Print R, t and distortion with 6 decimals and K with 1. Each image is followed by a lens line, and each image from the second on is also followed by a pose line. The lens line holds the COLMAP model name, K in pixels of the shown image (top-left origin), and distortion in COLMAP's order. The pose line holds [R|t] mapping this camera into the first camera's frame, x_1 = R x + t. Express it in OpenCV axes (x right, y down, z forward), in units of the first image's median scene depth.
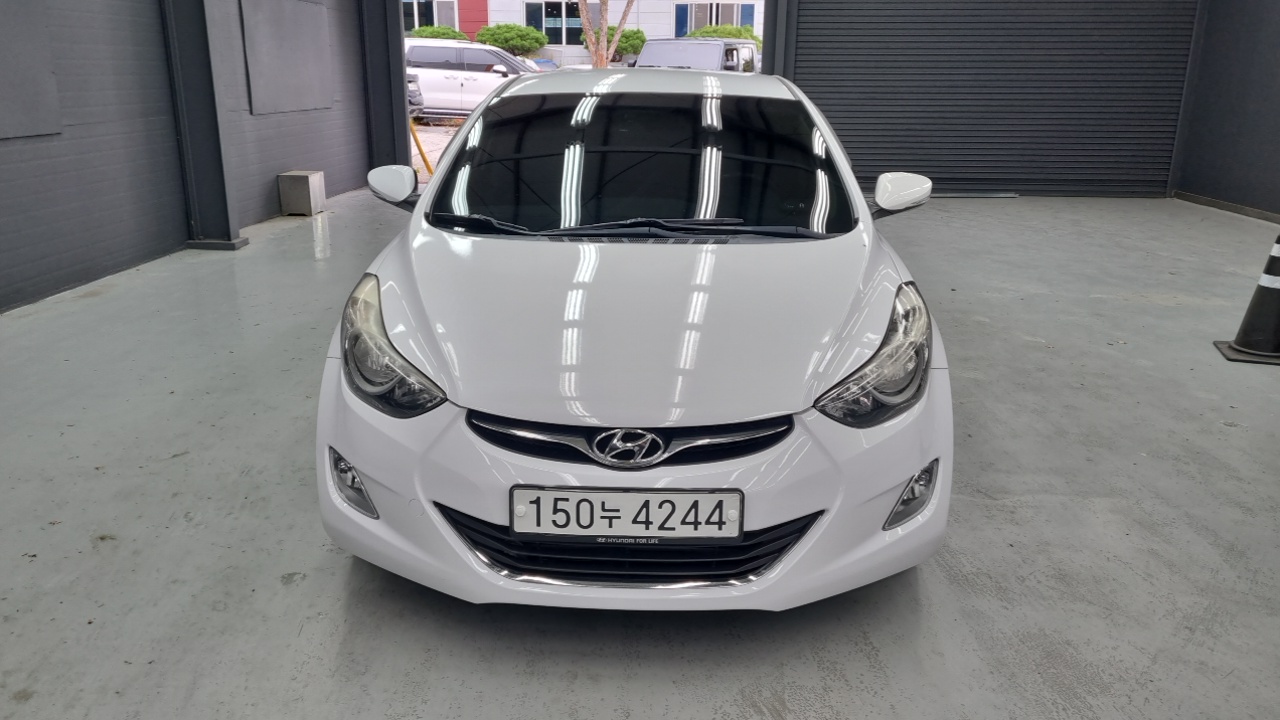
lens RADIAL K [[980.6, 0, 642.5], [0, 980.6, 369.7], [0, 0, 1]] dist [0.033437, -0.004257]
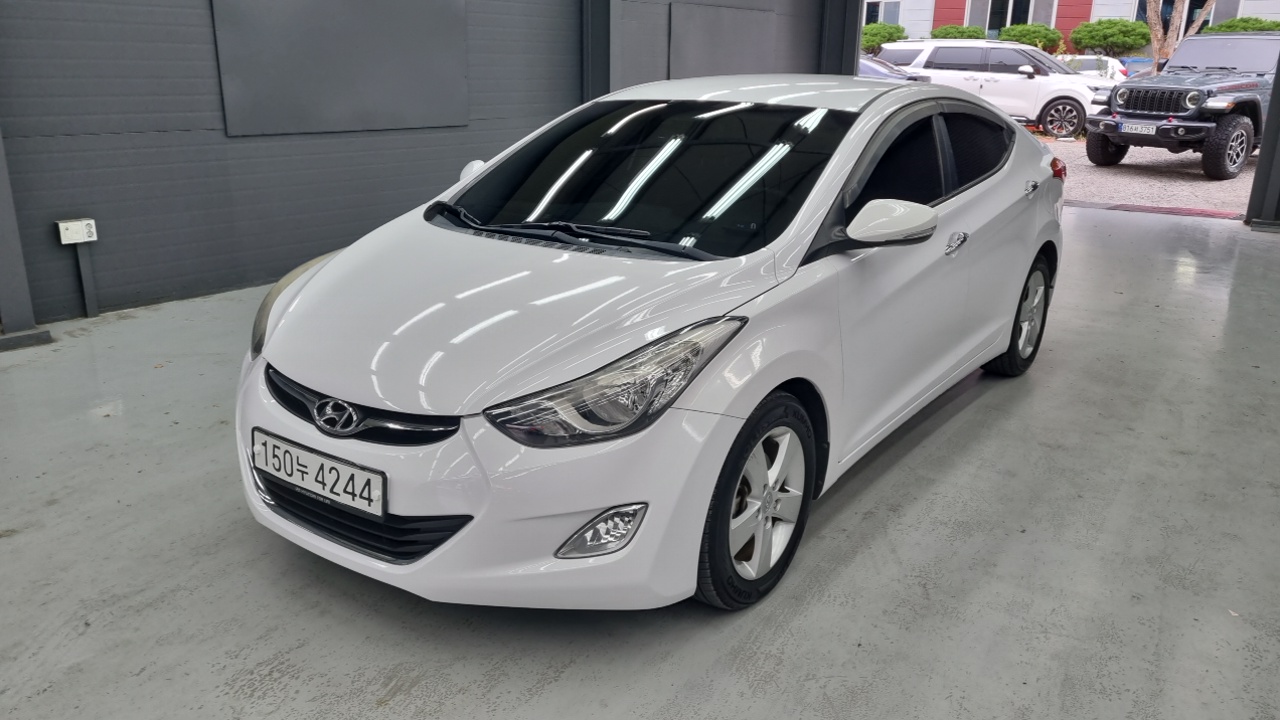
lens RADIAL K [[980.6, 0, 641.5], [0, 980.6, 368.6], [0, 0, 1]] dist [0.033437, -0.004257]
pose [[0.823461, 0.168146, -0.541885, 0.878728], [-0.168618, 0.984451, 0.049238, -0.089274], [0.541738, 0.050826, 0.839009, 0.240325]]
